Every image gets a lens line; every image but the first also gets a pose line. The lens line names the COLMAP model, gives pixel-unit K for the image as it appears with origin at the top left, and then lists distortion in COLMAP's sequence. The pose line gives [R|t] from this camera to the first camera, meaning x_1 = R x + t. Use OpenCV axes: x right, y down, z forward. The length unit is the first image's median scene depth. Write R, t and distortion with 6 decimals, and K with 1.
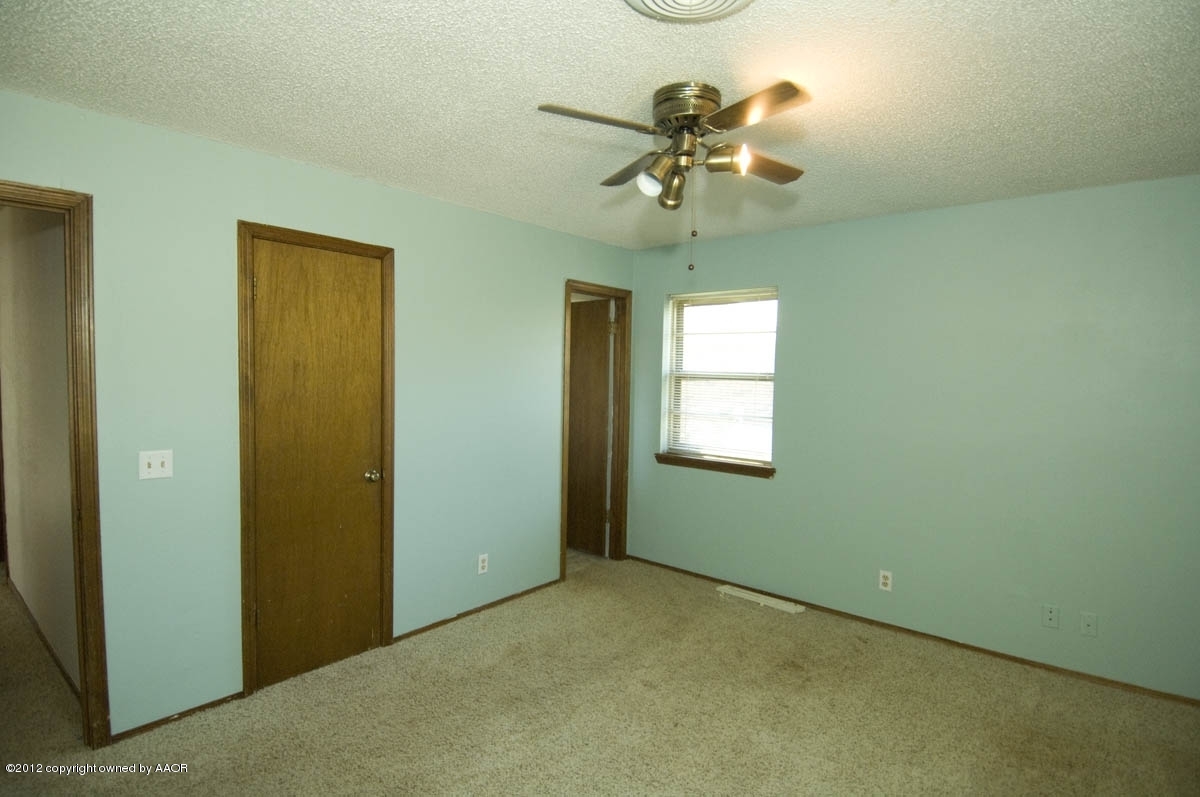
lens RADIAL K [[620.5, 0, 604.3], [0, 620.5, 404.1], [0, 0, 1]] dist [0.055510, -0.058966]
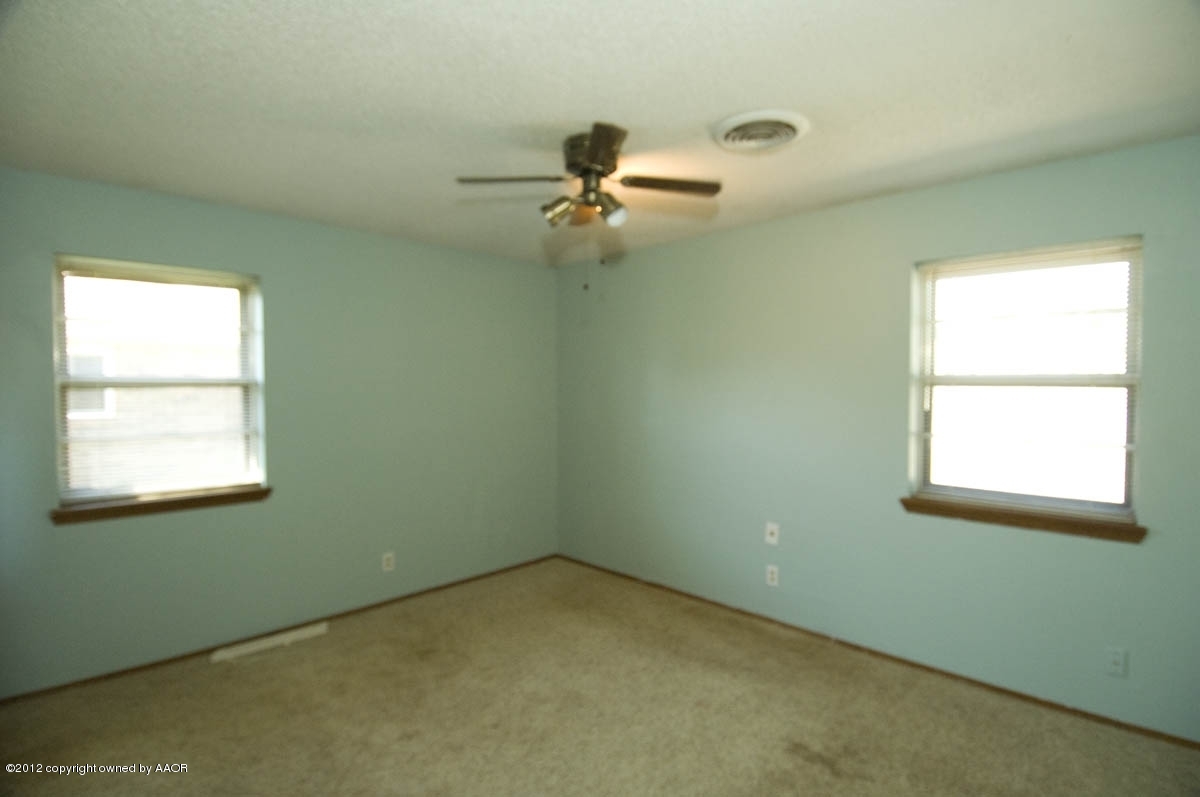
lens RADIAL K [[620.5, 0, 604.3], [0, 620.5, 404.1], [0, 0, 1]] dist [0.055510, -0.058966]
pose [[0.084008, -0.063038, 0.994469, -0.602281], [0.059901, 0.996512, 0.058107, -0.037599], [-0.994663, 0.054688, 0.087491, 0.507052]]
